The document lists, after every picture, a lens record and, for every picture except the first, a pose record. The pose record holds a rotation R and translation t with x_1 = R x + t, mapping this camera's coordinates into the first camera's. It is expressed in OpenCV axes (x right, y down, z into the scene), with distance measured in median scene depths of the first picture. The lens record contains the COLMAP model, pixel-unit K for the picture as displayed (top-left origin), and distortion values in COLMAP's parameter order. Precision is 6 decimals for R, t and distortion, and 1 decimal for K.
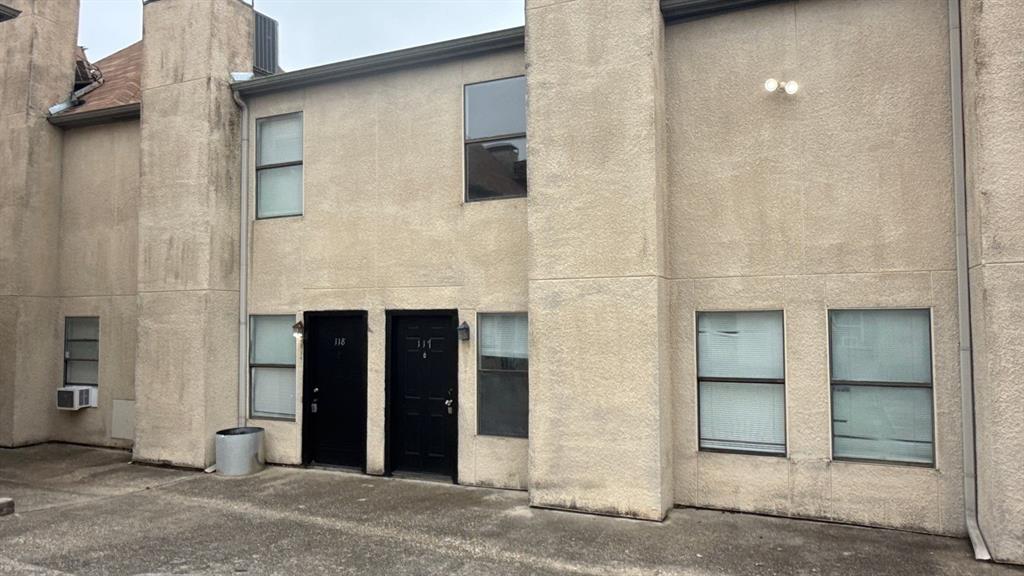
lens RADIAL K [[761.0, 0, 512.0], [0, 761.0, 288.0], [0, 0, 1]] dist [0.001648, 0.001201]
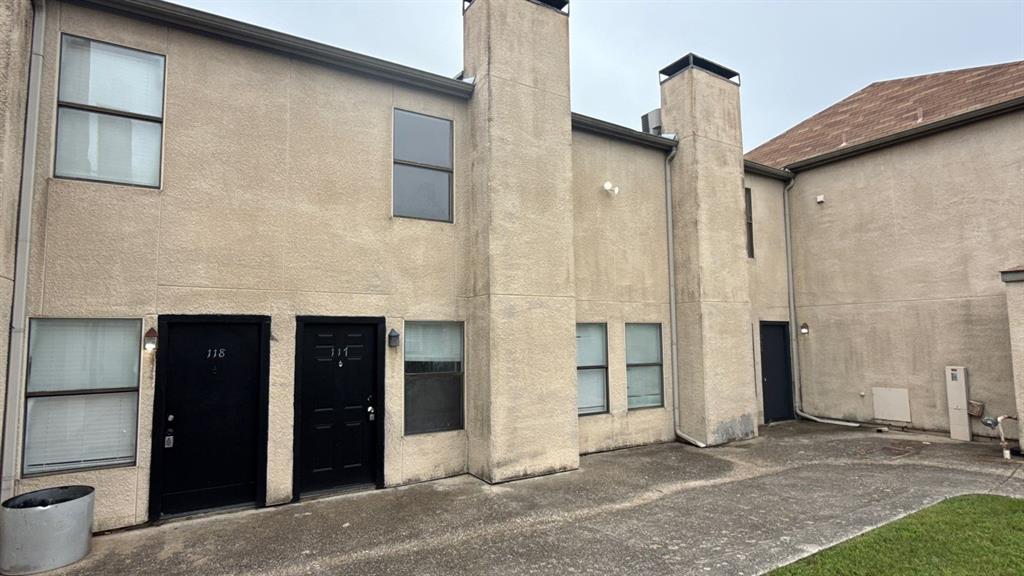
lens RADIAL K [[556.6, 0, 557.2], [0, 556.6, 286.7], [0, 0, 1]] dist [-0.000007, 0.000754]
pose [[0.490639, 0.075777, 0.868062, -0.628697], [-0.031202, 0.997100, -0.069406, 0.032326], [-0.870804, 0.006968, 0.491581, 0.428335]]
